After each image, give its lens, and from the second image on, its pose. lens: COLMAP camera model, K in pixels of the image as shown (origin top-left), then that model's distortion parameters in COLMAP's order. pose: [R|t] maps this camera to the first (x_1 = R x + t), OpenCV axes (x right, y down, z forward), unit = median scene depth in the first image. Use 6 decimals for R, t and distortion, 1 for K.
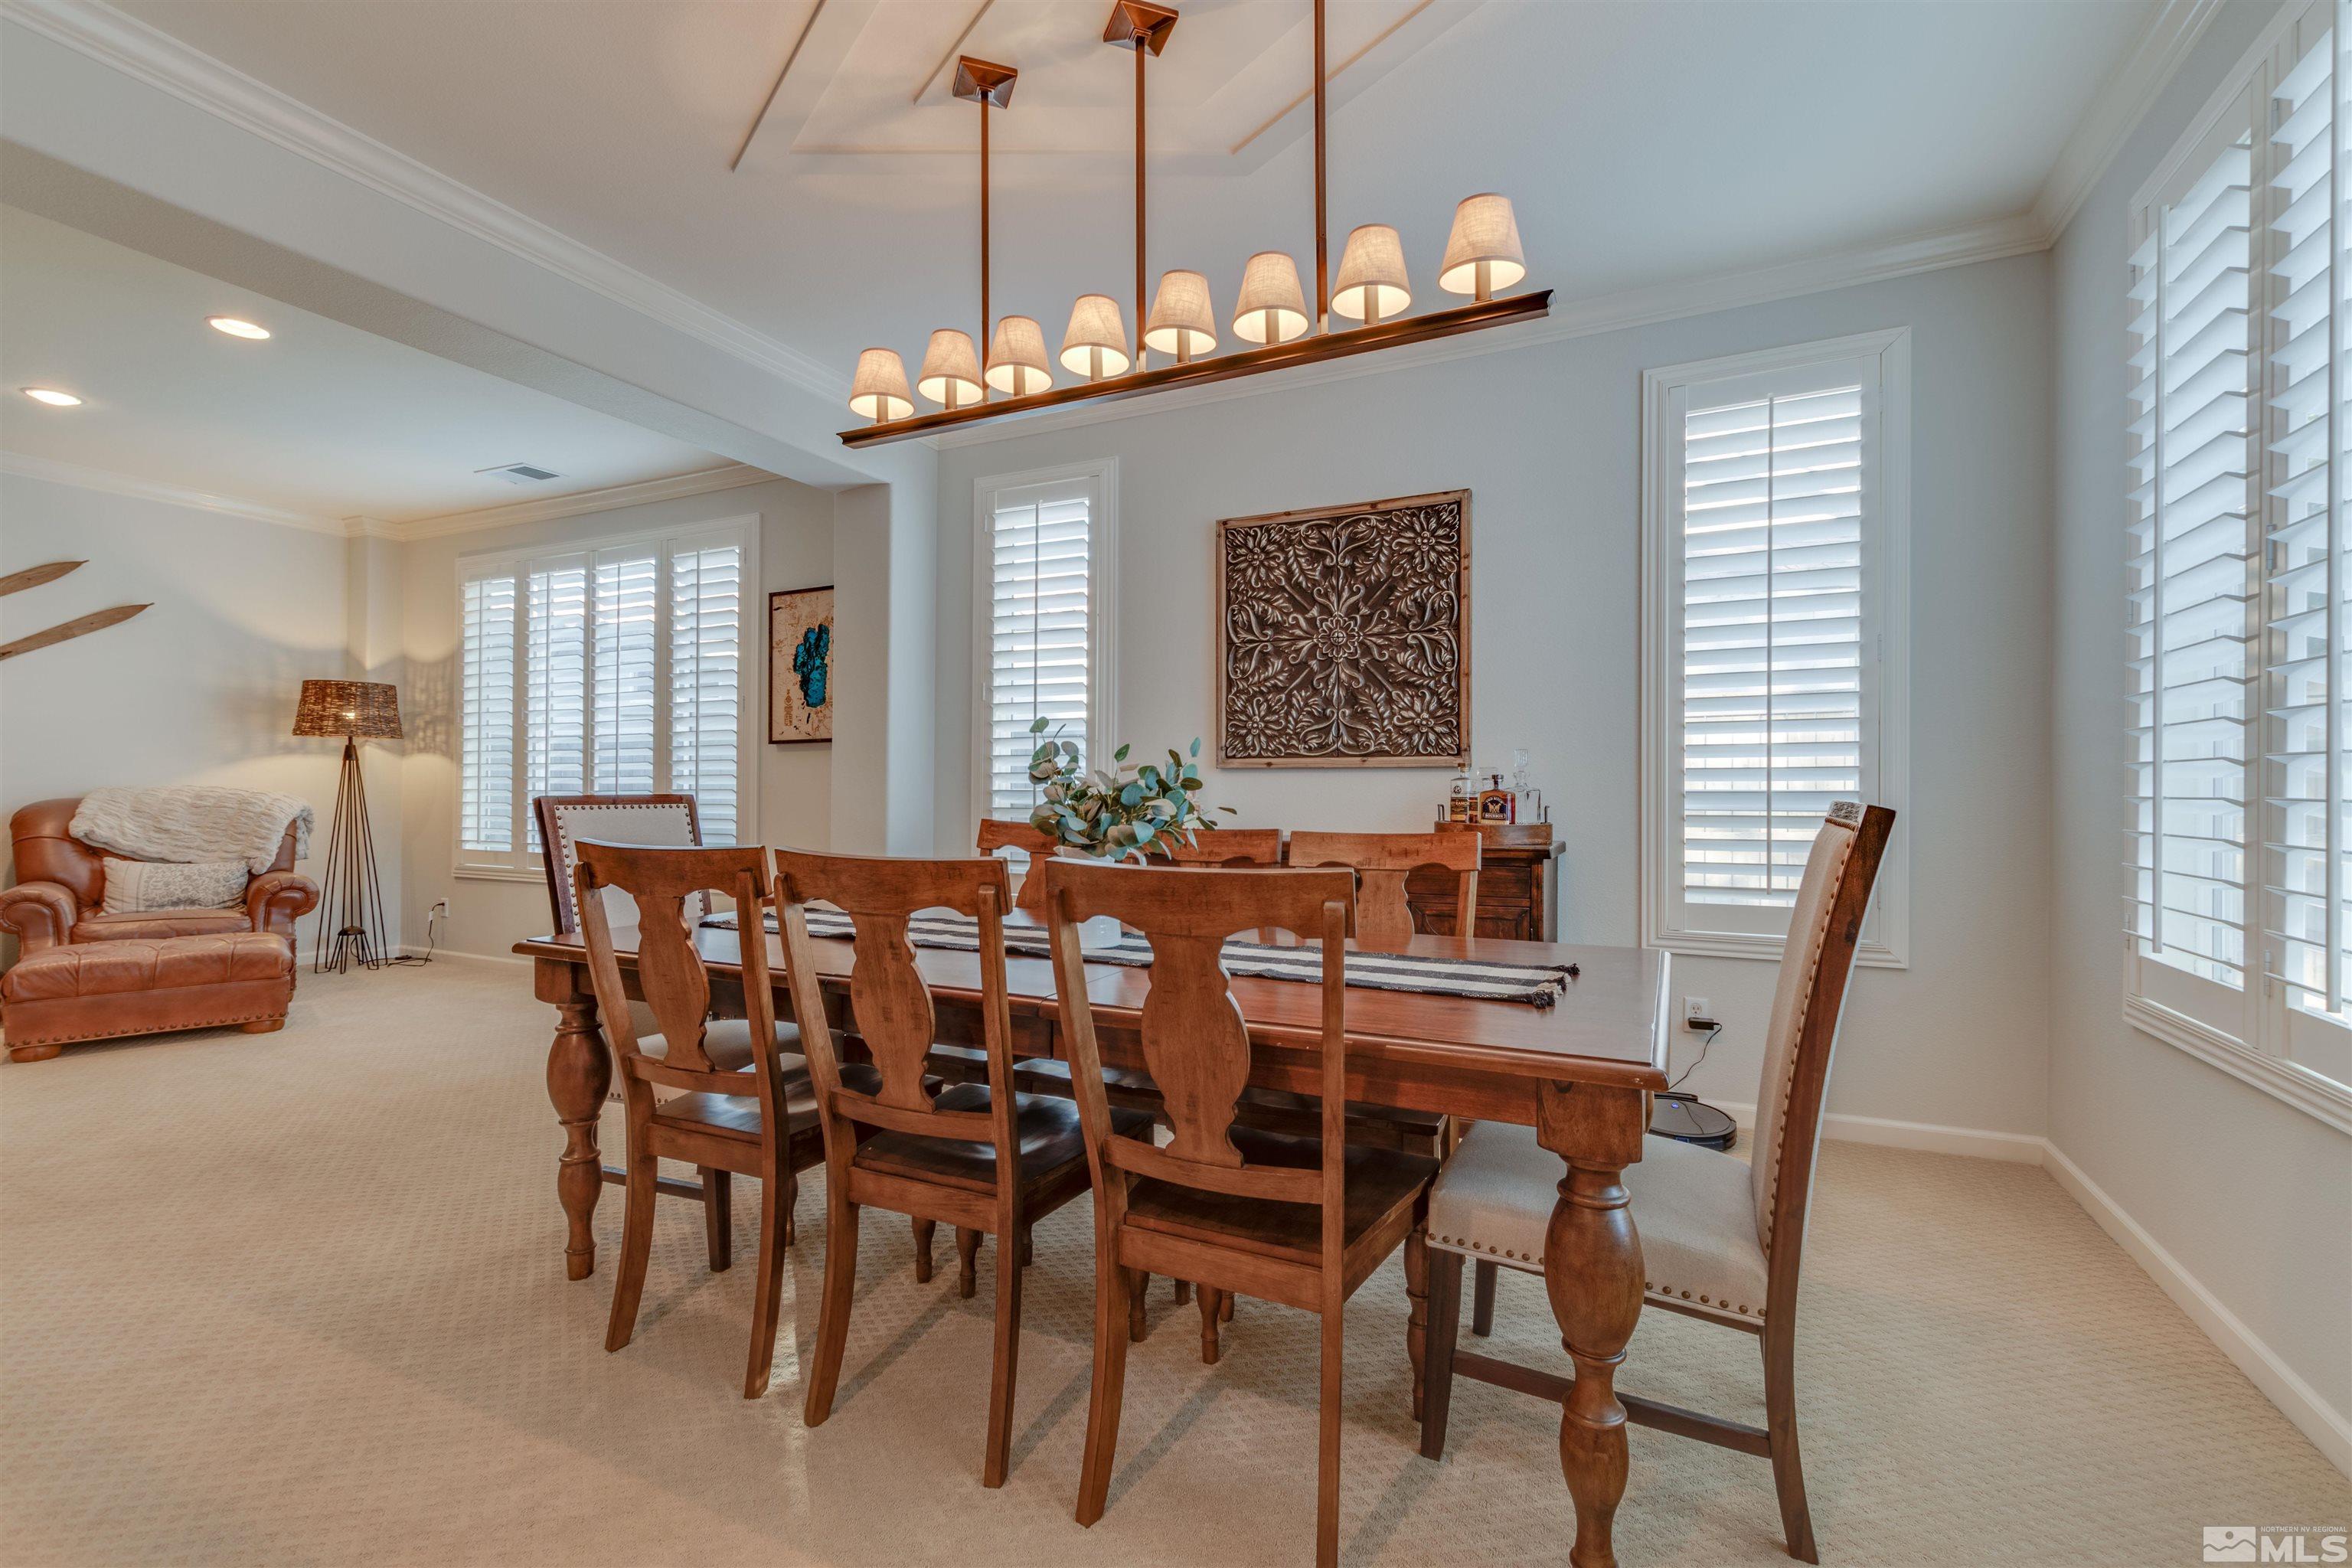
lens RADIAL K [[1023.9, 0, 1181.6], [0, 1023.9, 782.4], [0, 0, 1]] dist [0.005003, -0.002517]
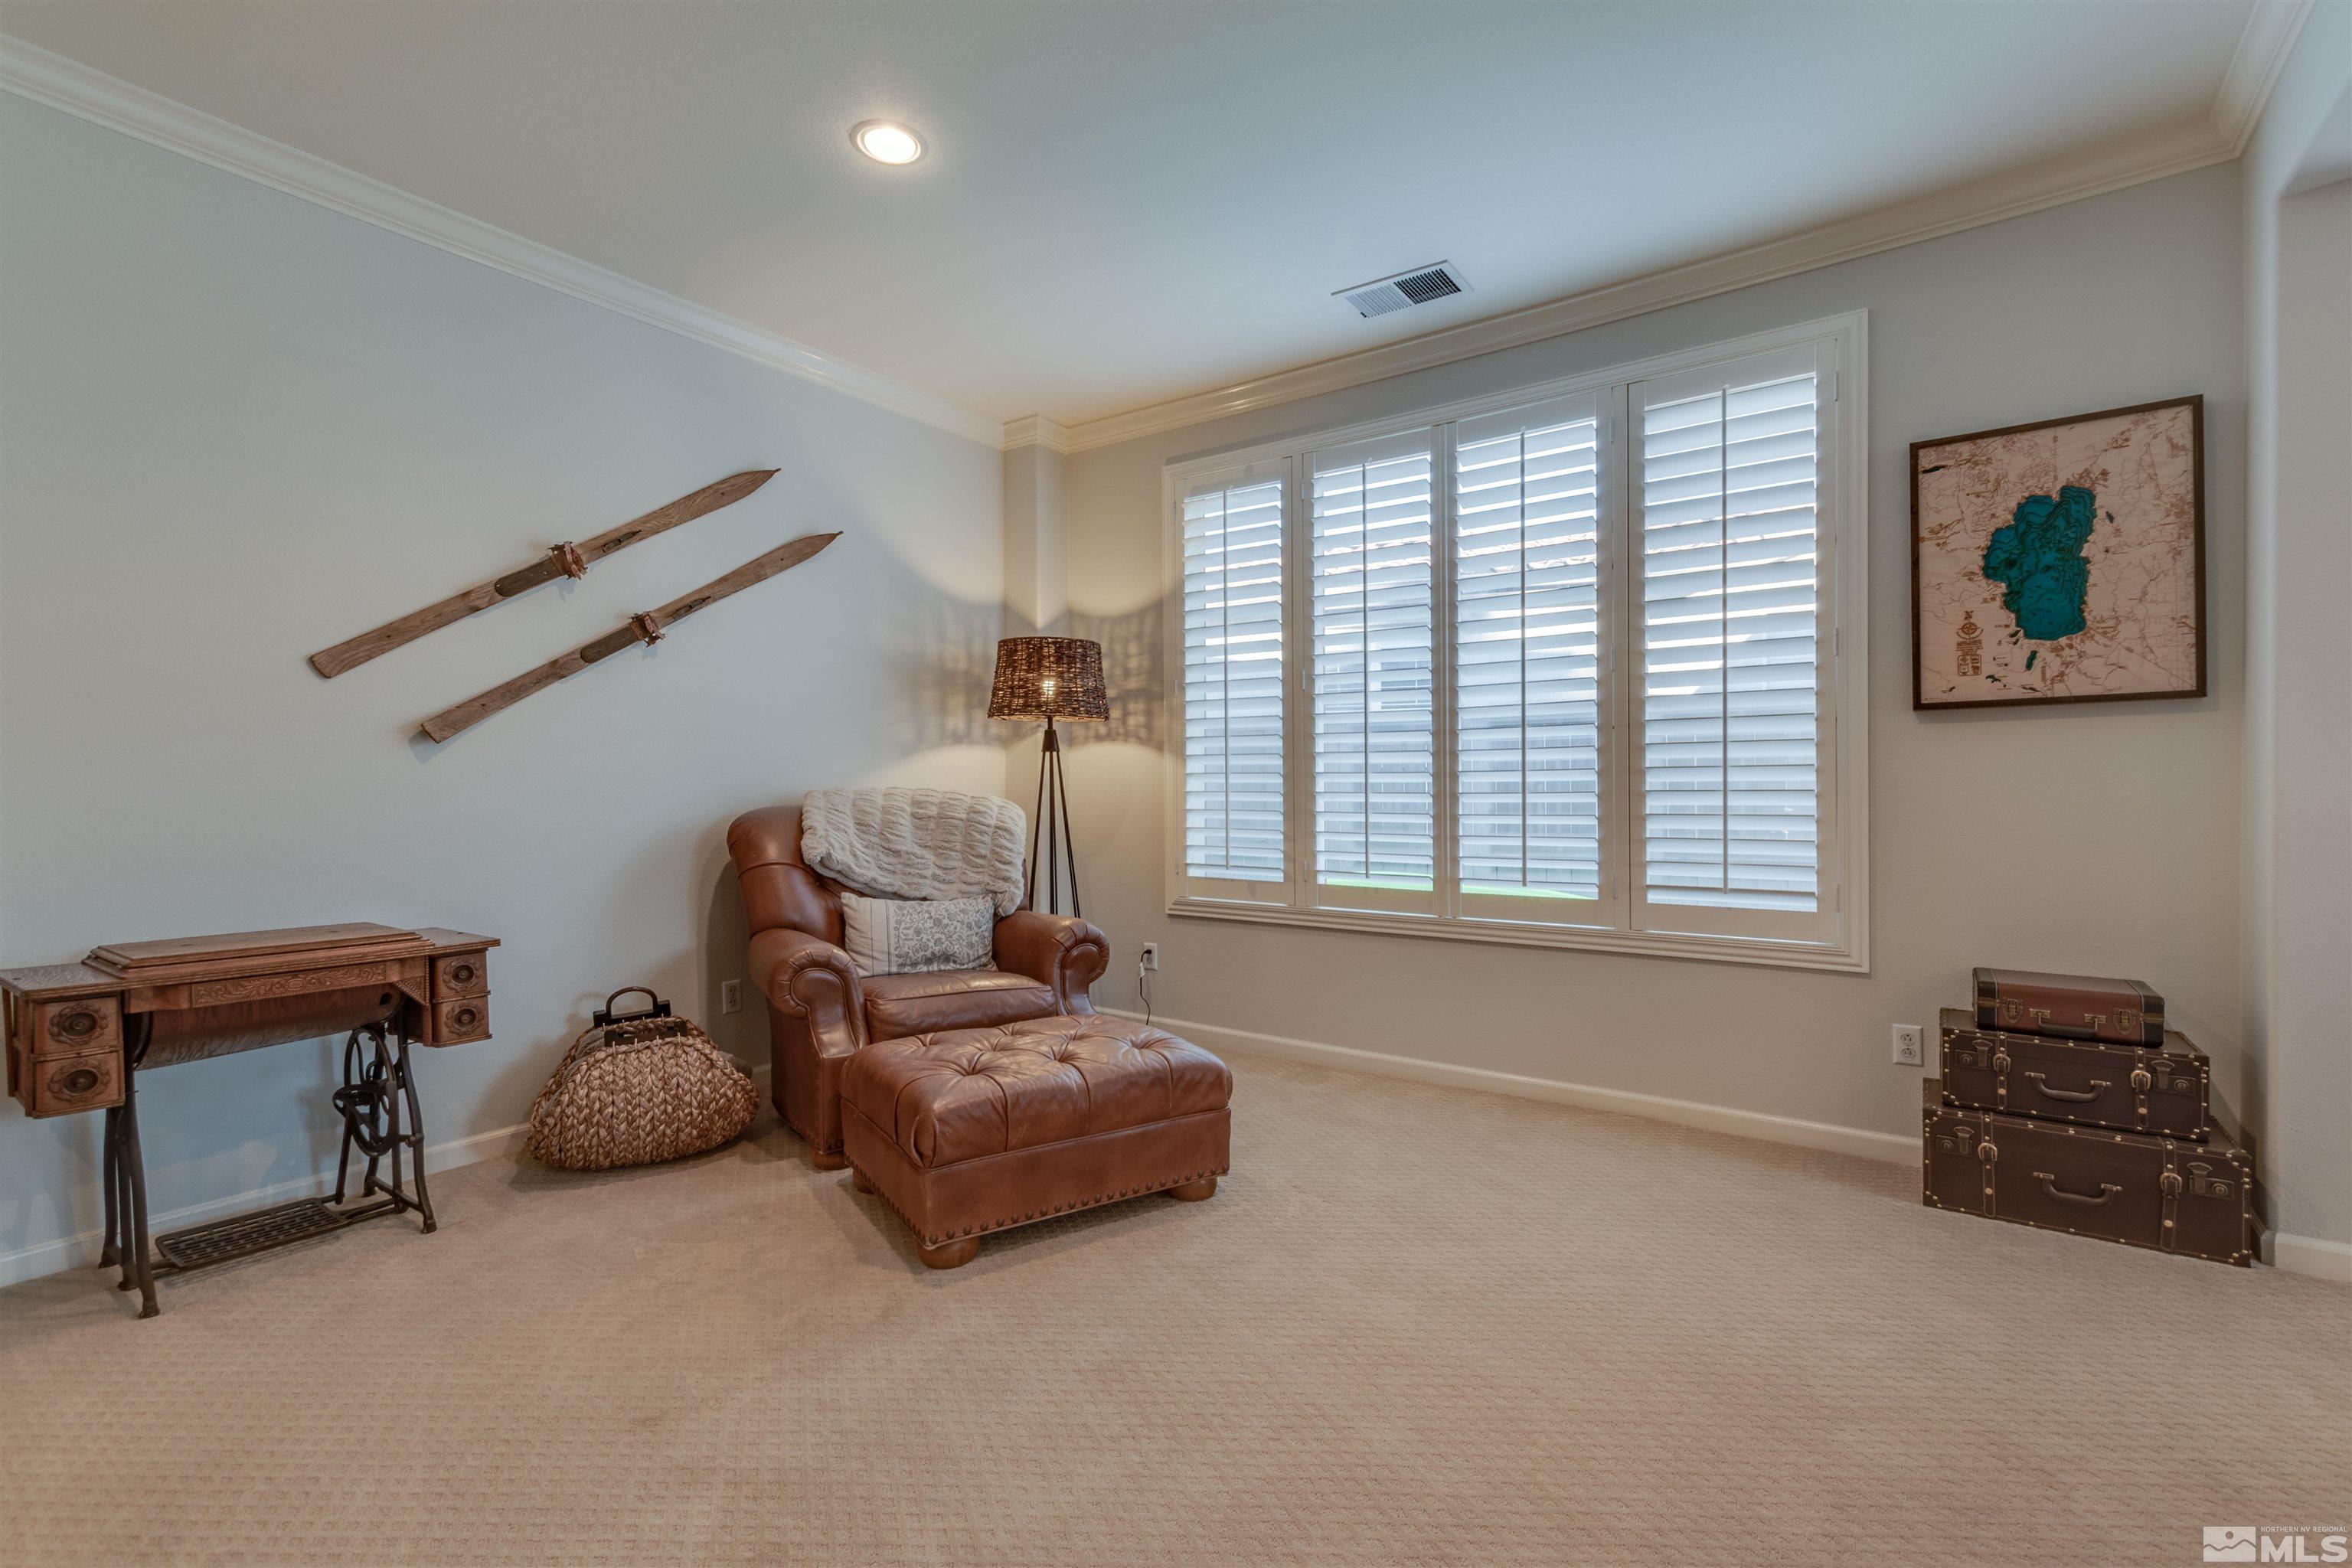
lens RADIAL K [[1023.9, 0, 1143.6], [0, 1023.9, 794.6], [0, 0, 1]] dist [0.005003, -0.002517]
pose [[0.983080, -0.003041, -0.183150, -0.728741], [0.005507, 0.999901, 0.012960, -0.000036], [0.183092, -0.013750, 0.983000, 0.366130]]
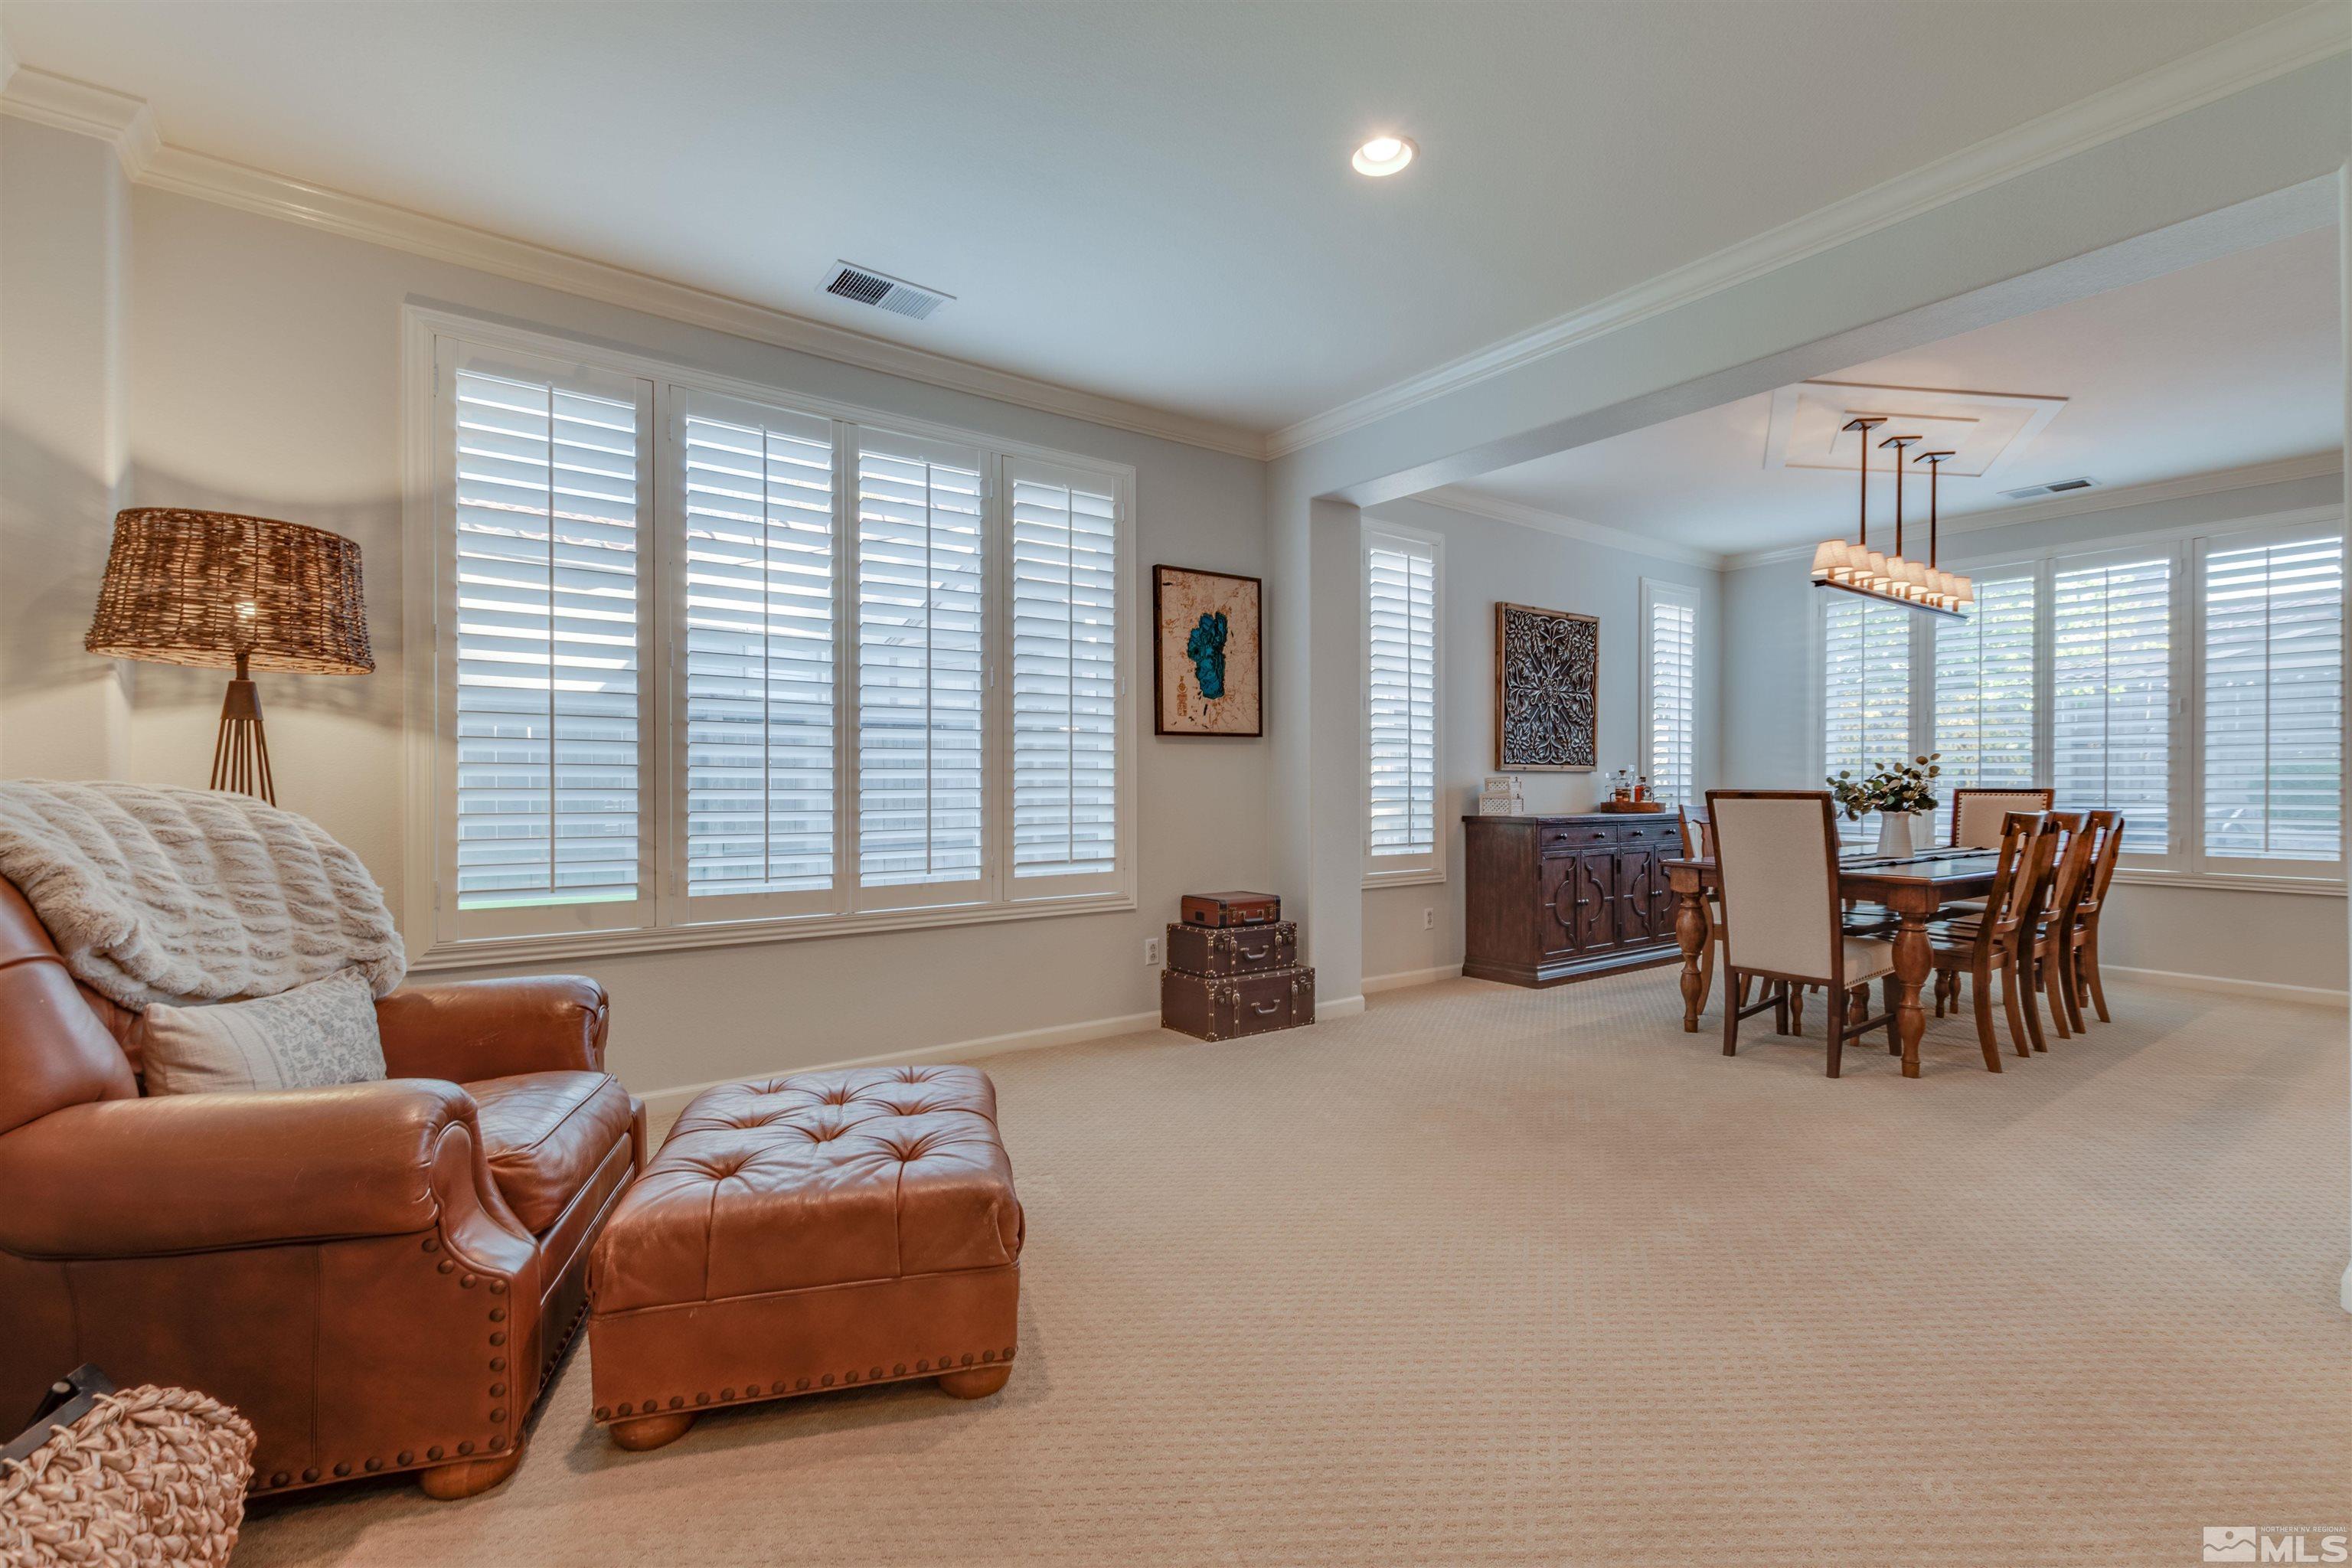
lens RADIAL K [[1023.9, 0, 1184.7], [0, 1023.9, 779.4], [0, 0, 1]] dist [0.005003, -0.002517]
pose [[0.473148, 0.003549, 0.880976, -1.191125], [-0.003401, 0.999992, -0.002202, 0.003210], [-0.880977, -0.001954, 0.473156, 0.569868]]
